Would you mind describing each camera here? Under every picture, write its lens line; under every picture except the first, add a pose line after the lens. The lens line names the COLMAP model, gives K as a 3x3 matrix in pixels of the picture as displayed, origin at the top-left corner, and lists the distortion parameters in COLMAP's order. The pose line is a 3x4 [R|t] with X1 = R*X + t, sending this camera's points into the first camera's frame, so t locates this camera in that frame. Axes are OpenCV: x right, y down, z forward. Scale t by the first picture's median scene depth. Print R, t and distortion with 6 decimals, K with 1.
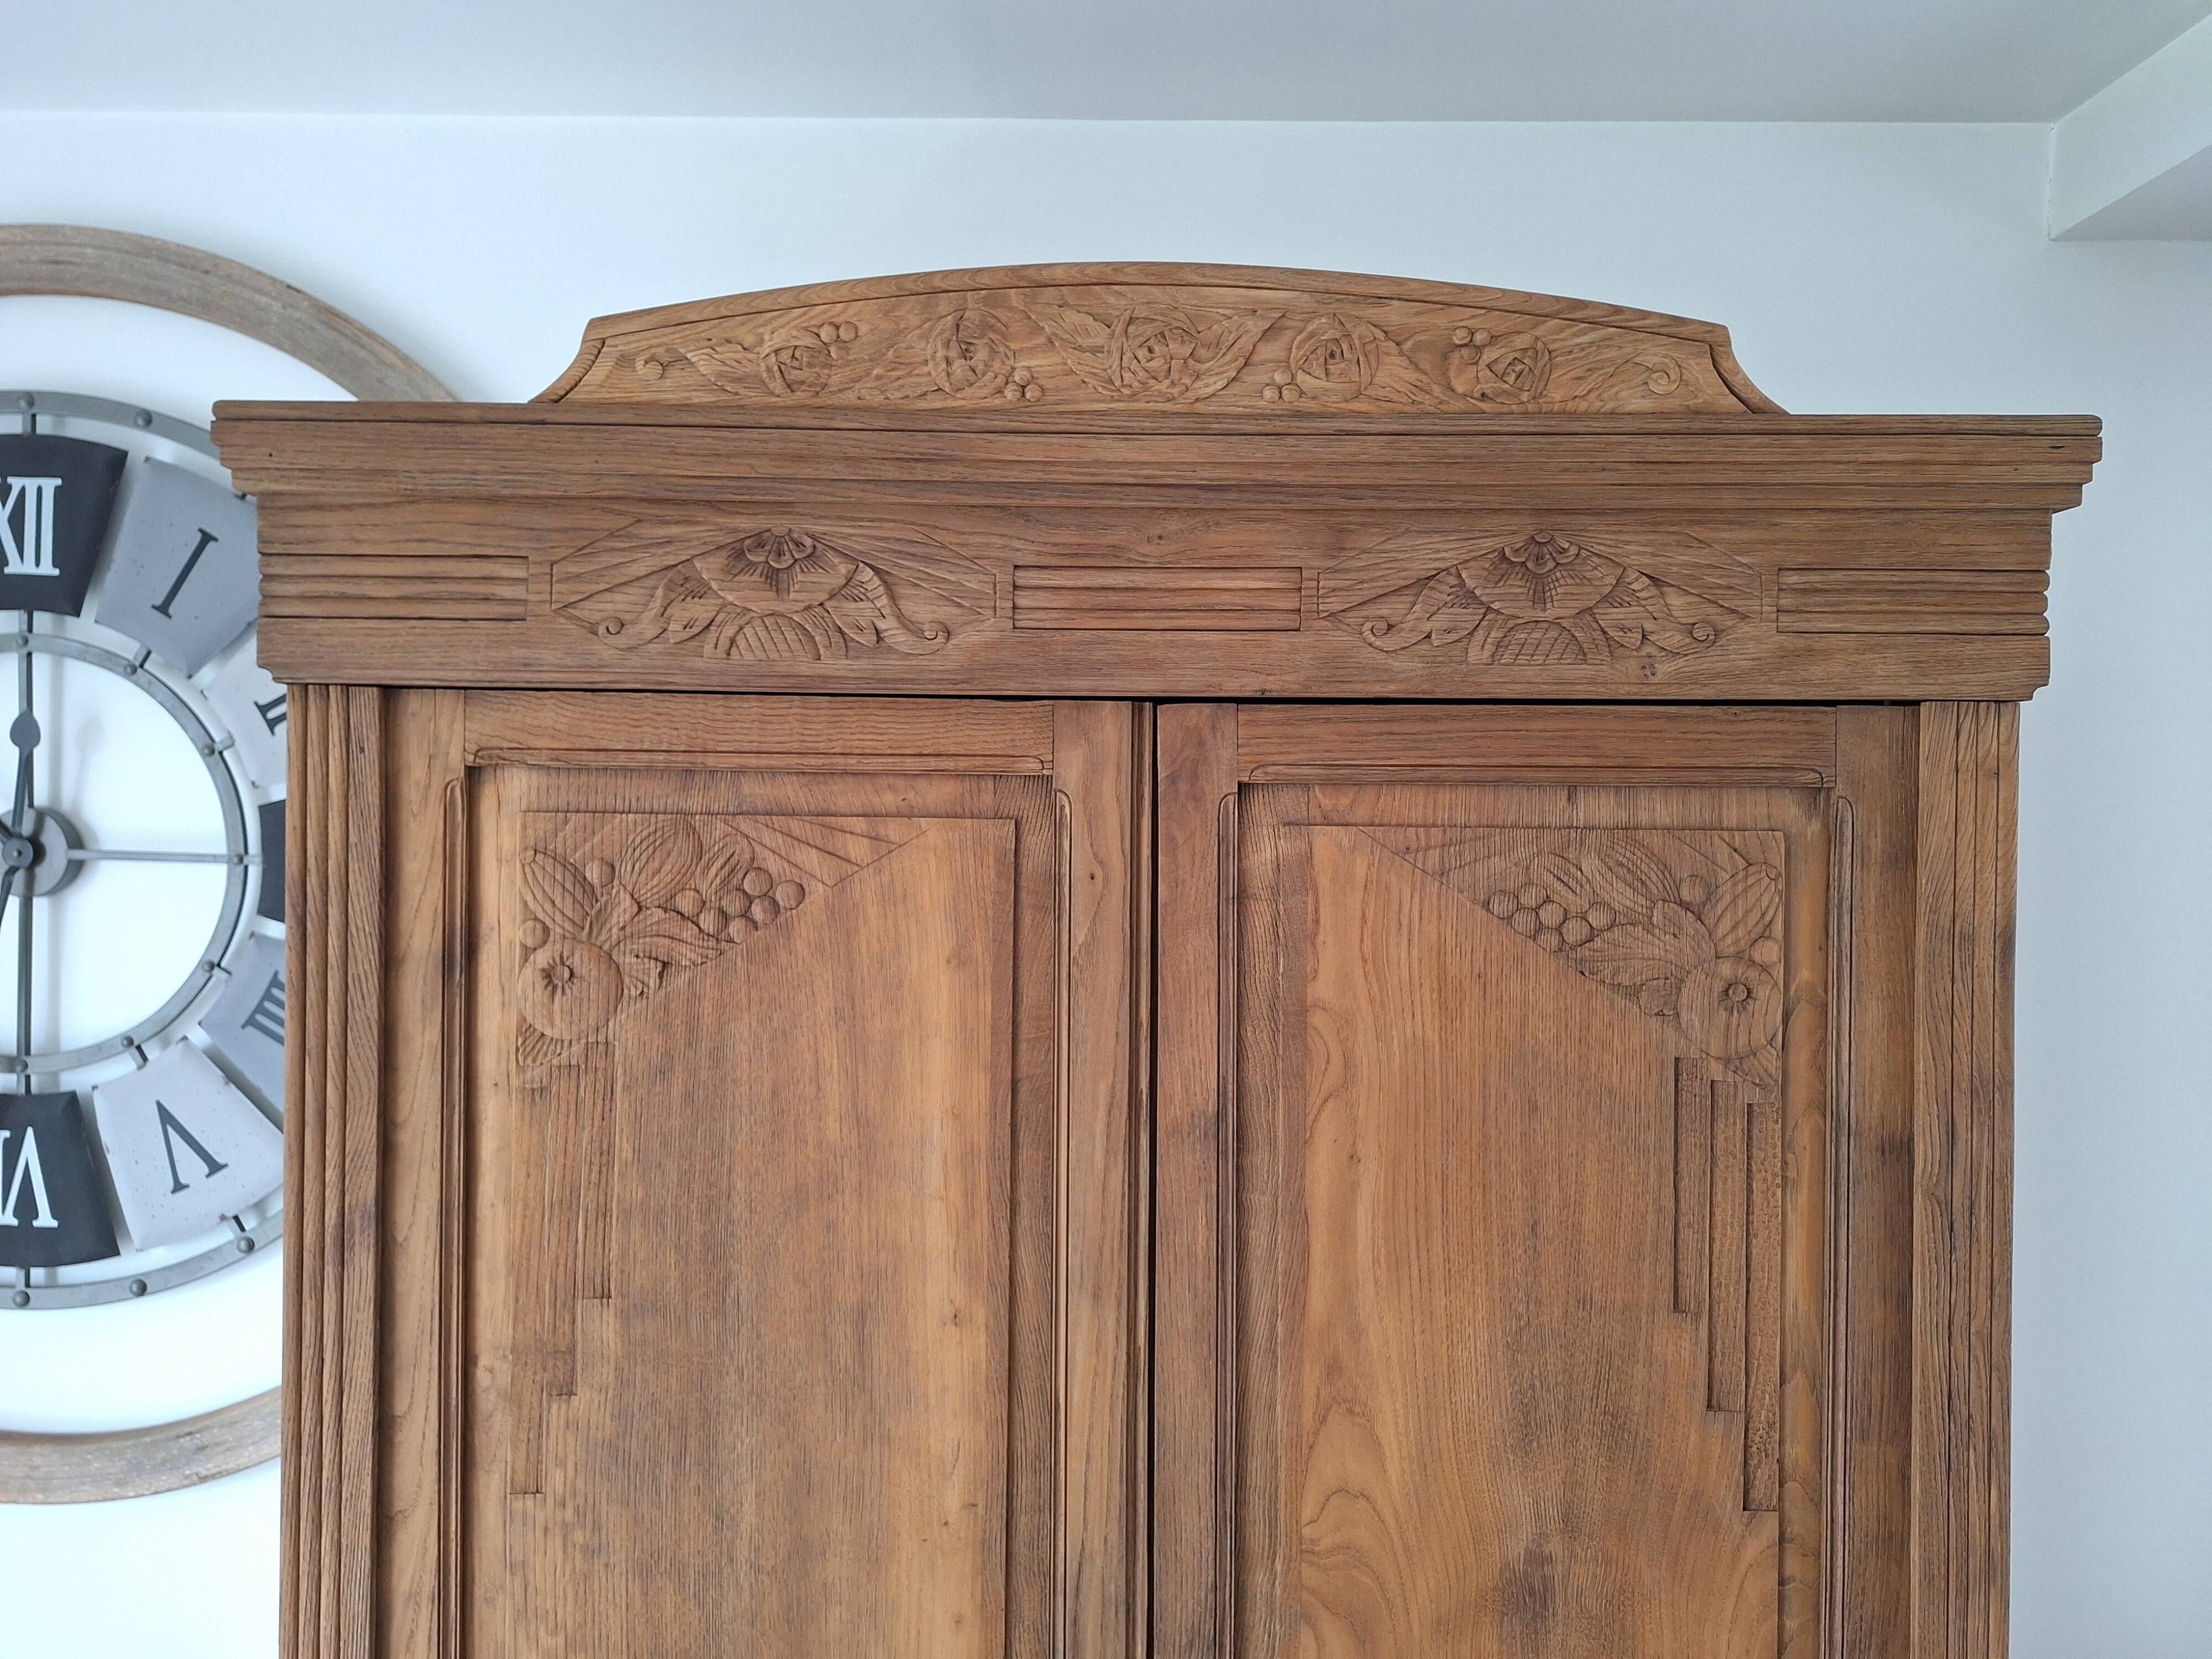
lens RADIAL K [[1539.0, 0, 1115.5], [0, 1539.0, 810.0], [0, 0, 1]] dist [0.082977, -0.097367]
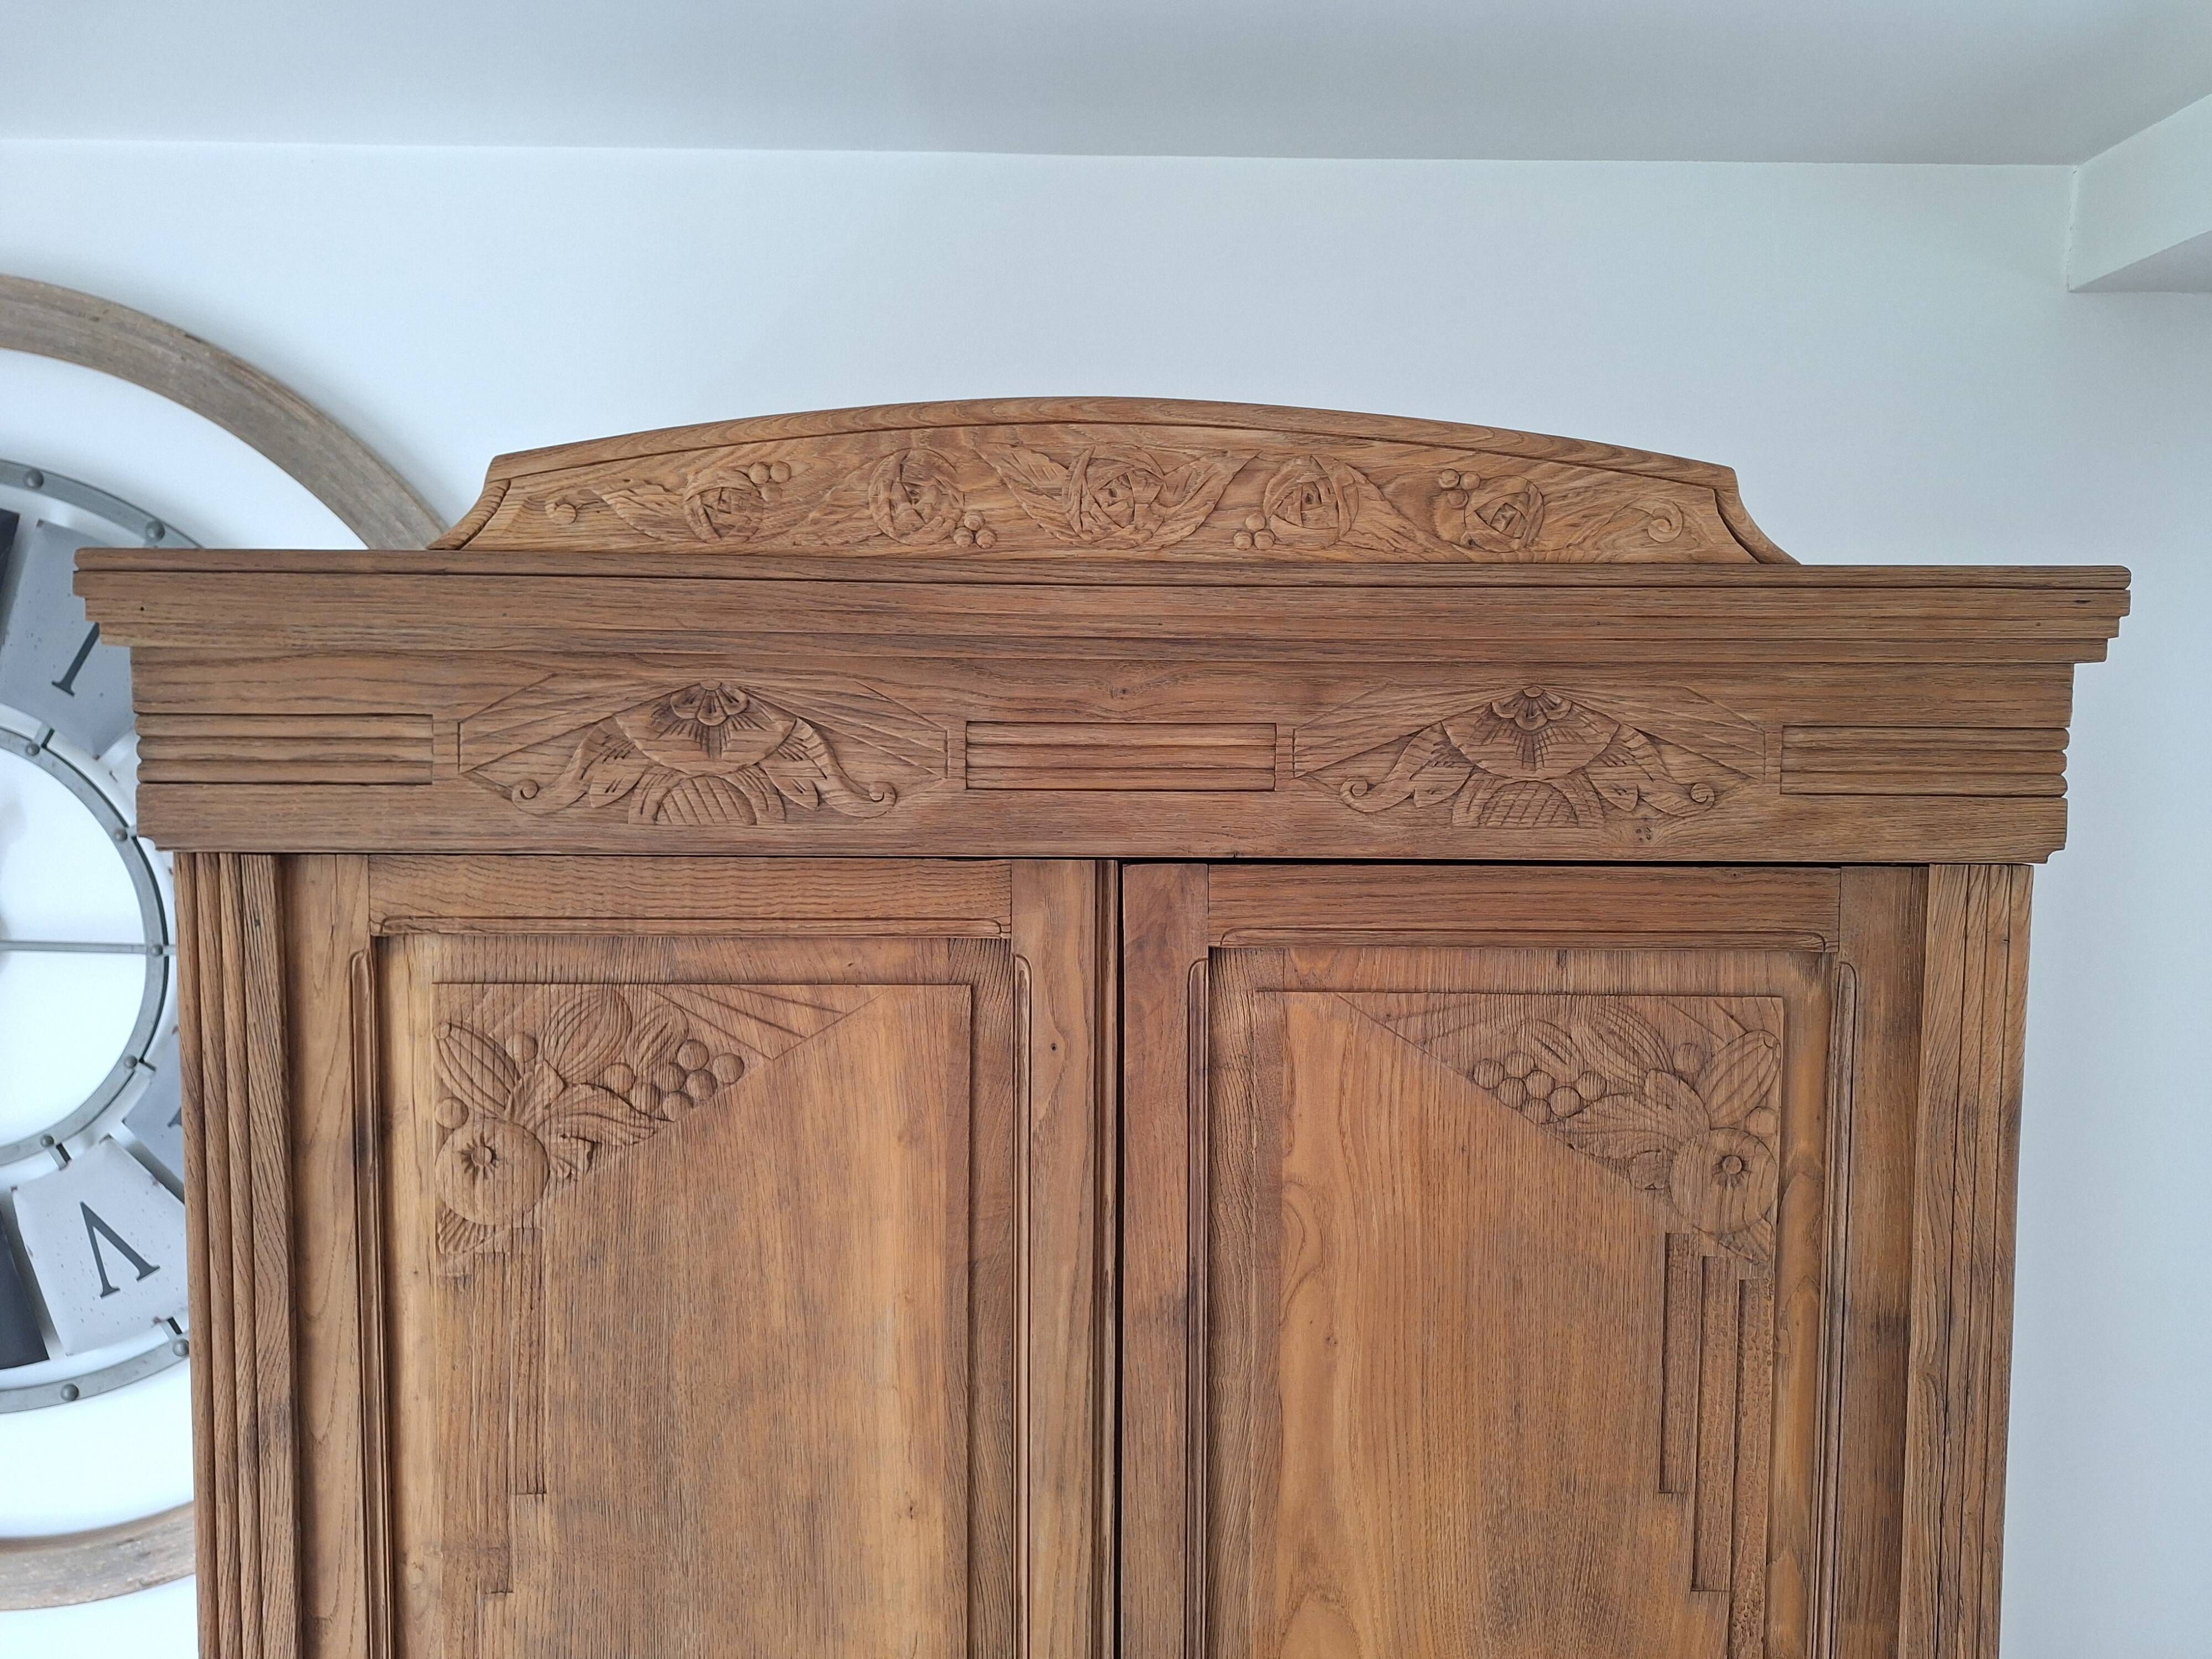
lens RADIAL K [[1539.0, 0, 1136.9], [0, 1539.0, 824.0], [0, 0, 1]] dist [0.082977, -0.097367]
pose [[0.999727, -0.004219, 0.022992, 0.014906], [0.002831, 0.998191, 0.060060, -0.149587], [-0.023204, -0.059979, 0.997930, 0.070154]]
